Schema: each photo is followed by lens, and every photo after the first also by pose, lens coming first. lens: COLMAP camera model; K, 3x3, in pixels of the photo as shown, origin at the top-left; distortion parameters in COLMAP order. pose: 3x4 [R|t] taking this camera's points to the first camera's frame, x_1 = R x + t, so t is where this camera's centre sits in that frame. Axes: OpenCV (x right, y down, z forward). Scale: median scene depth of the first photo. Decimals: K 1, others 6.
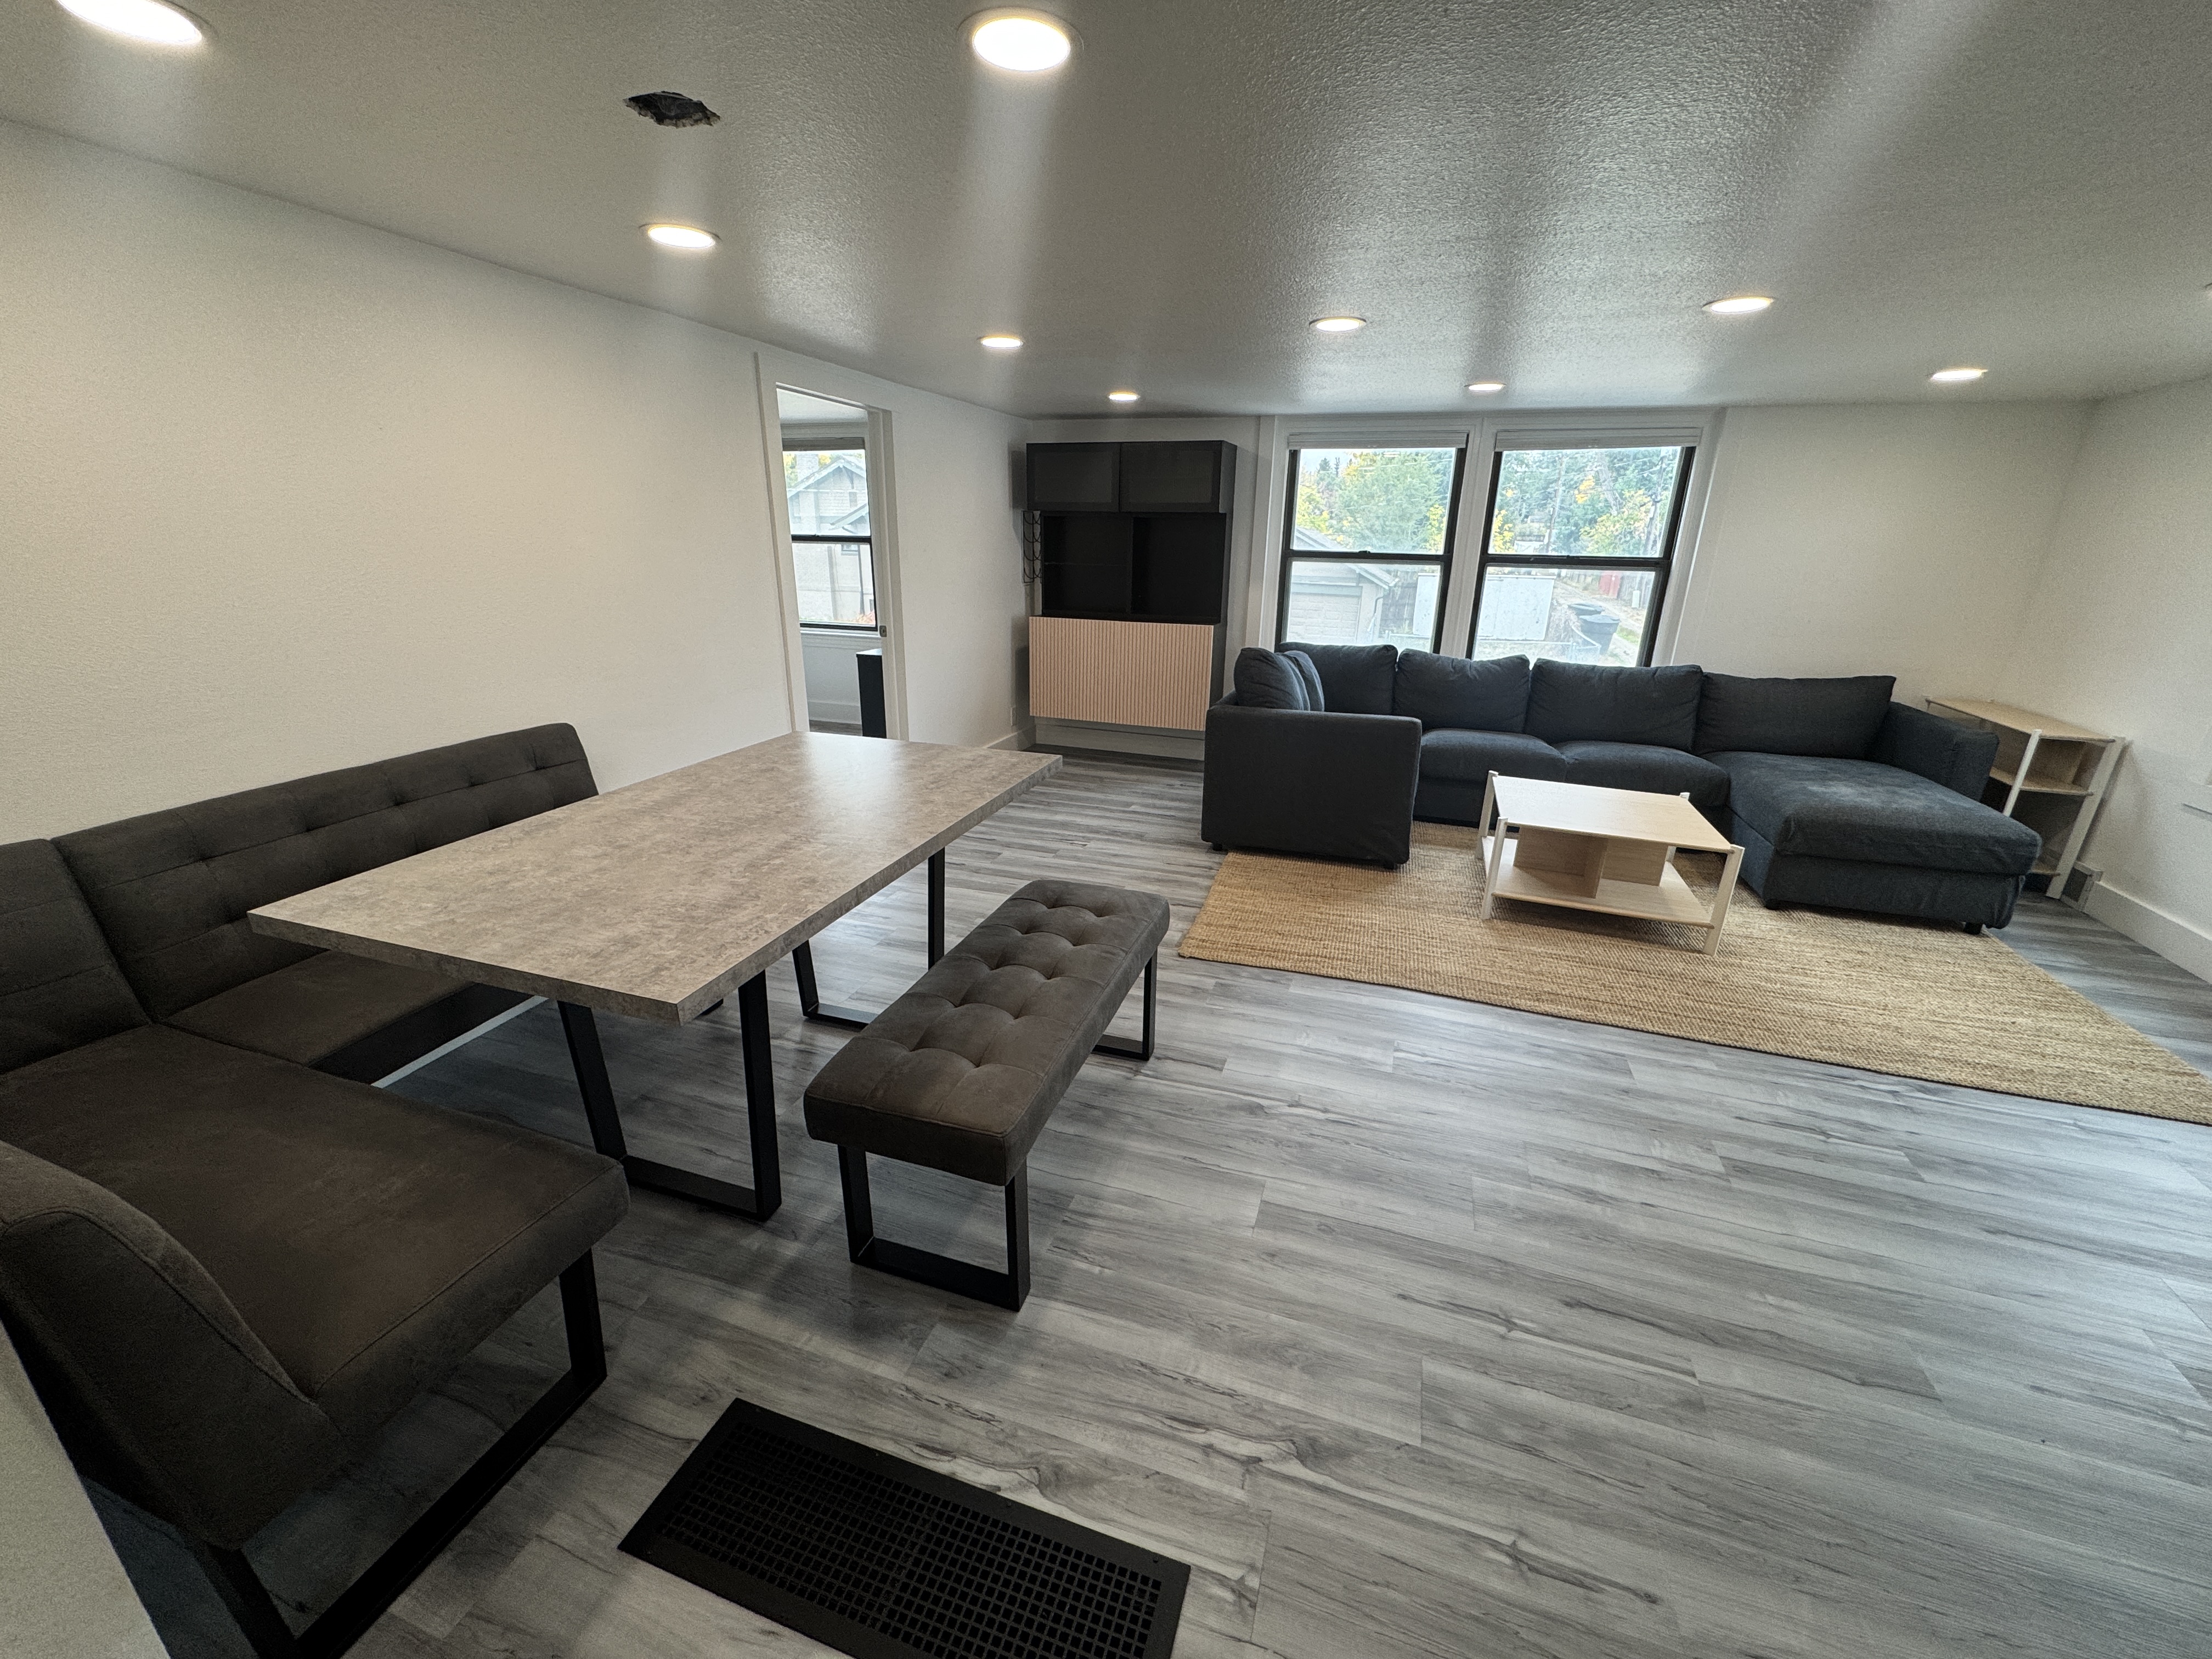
lens RADIAL K [[882.4, 0, 1114.4], [0, 882.4, 829.3], [0, 0, 1]] dist [-0.002350, -0.000321]
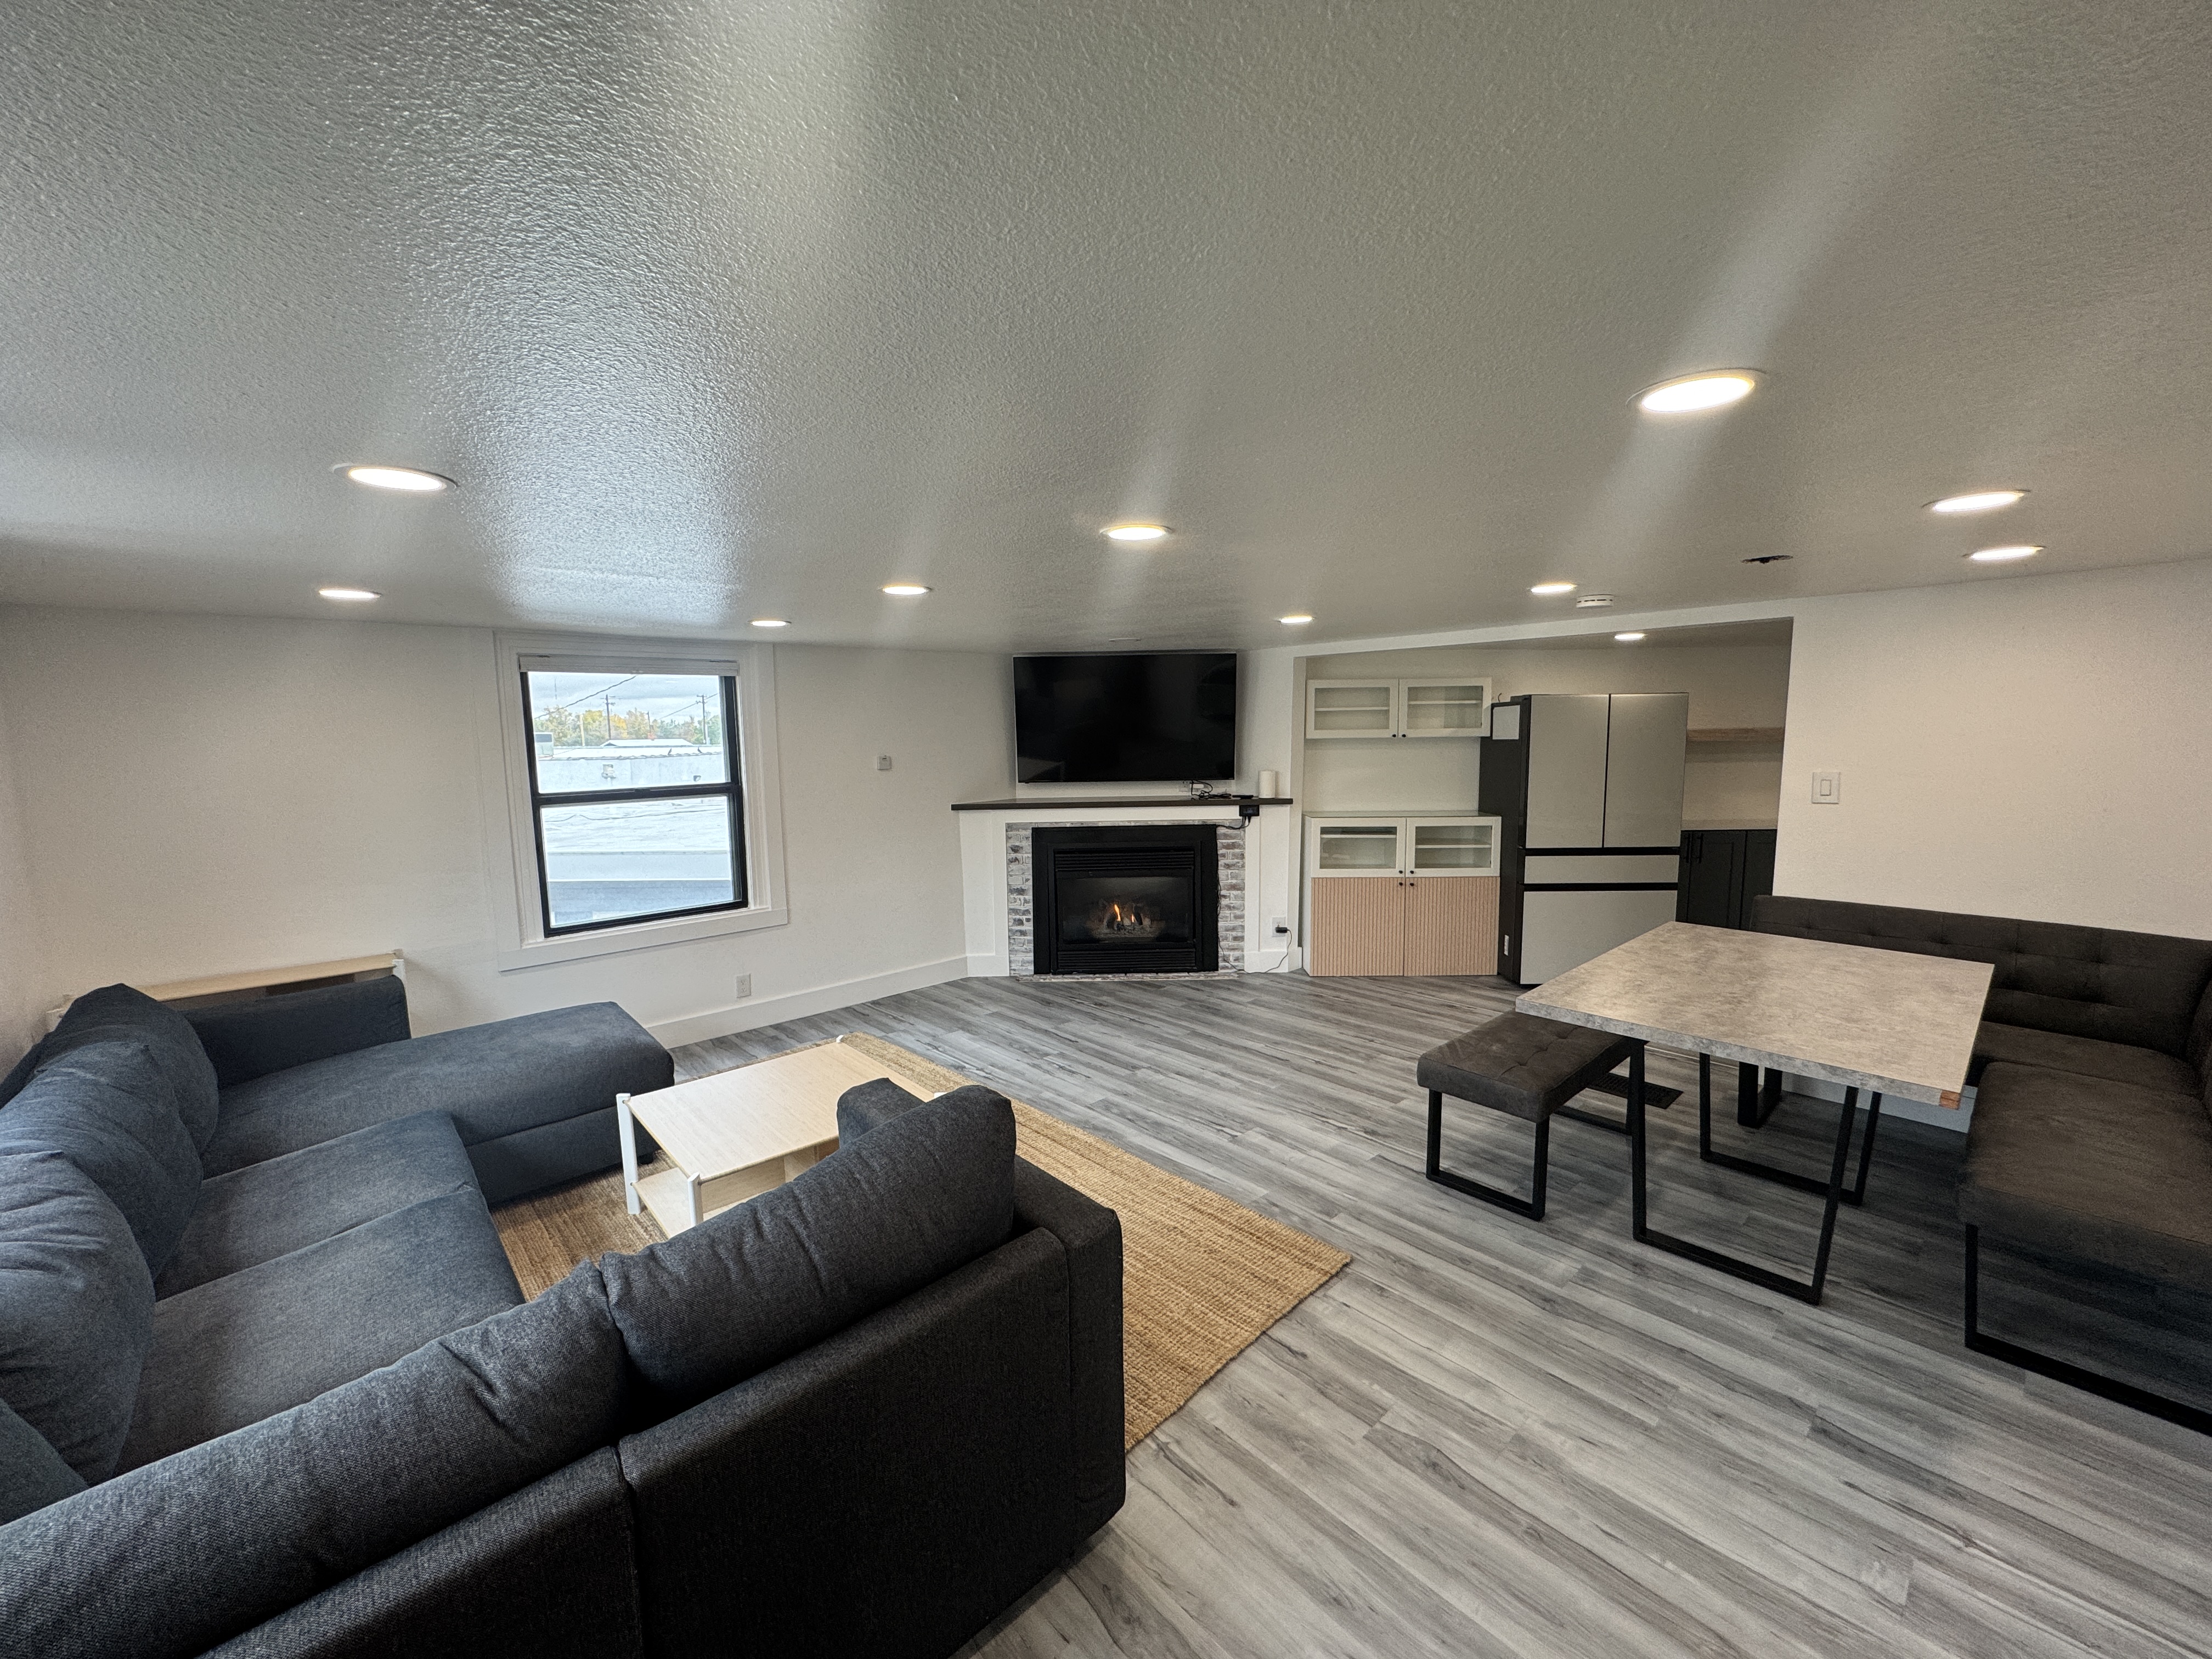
lens RADIAL K [[882.4, 0, 1116.9], [0, 882.4, 820.7], [0, 0, 1]] dist [-0.002350, -0.000321]
pose [[-0.879524, -0.049479, 0.473275, -0.093458], [0.153105, 0.912268, 0.379903, -0.523317], [-0.450551, 0.406594, -0.794786, 1.426849]]
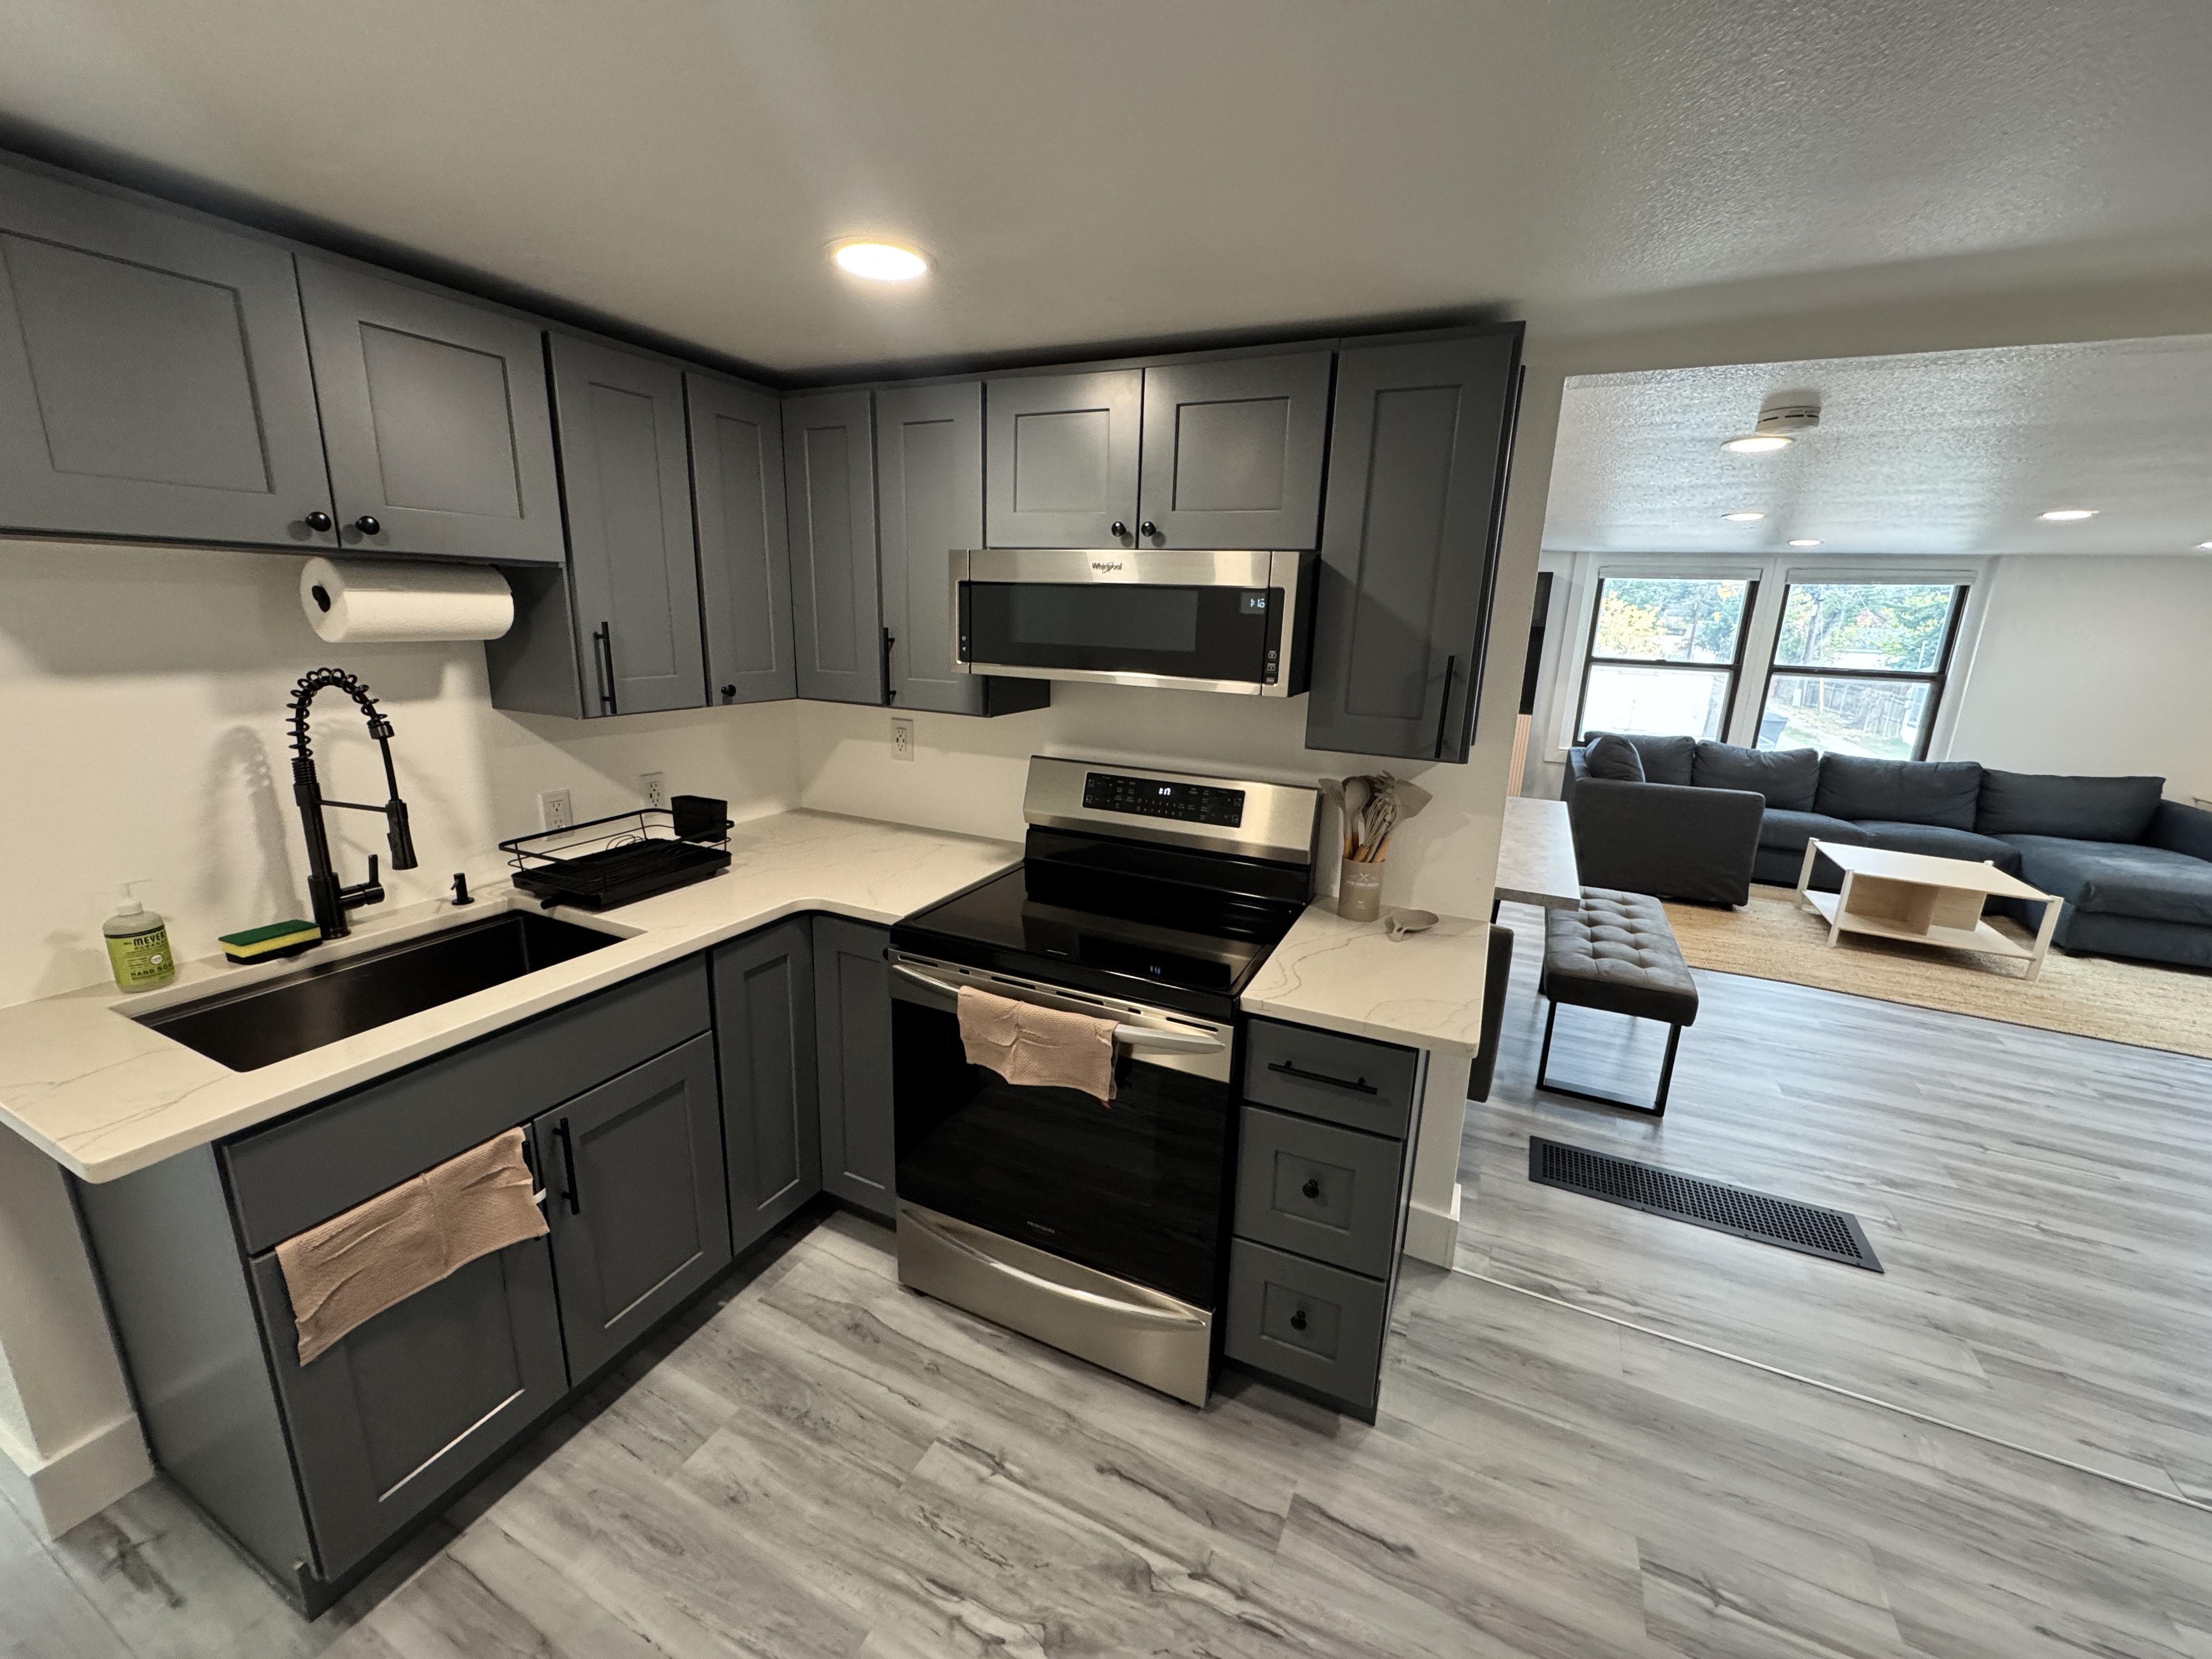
lens RADIAL K [[882.4, 0, 1106.5], [0, 882.4, 824.7], [0, 0, 1]] dist [-0.002350, -0.000321]
pose [[0.991737, 0.048185, -0.118892, -0.488644], [-0.058766, 0.994460, -0.087158, 0.097690], [0.114033, 0.093424, 0.989074, -0.419367]]
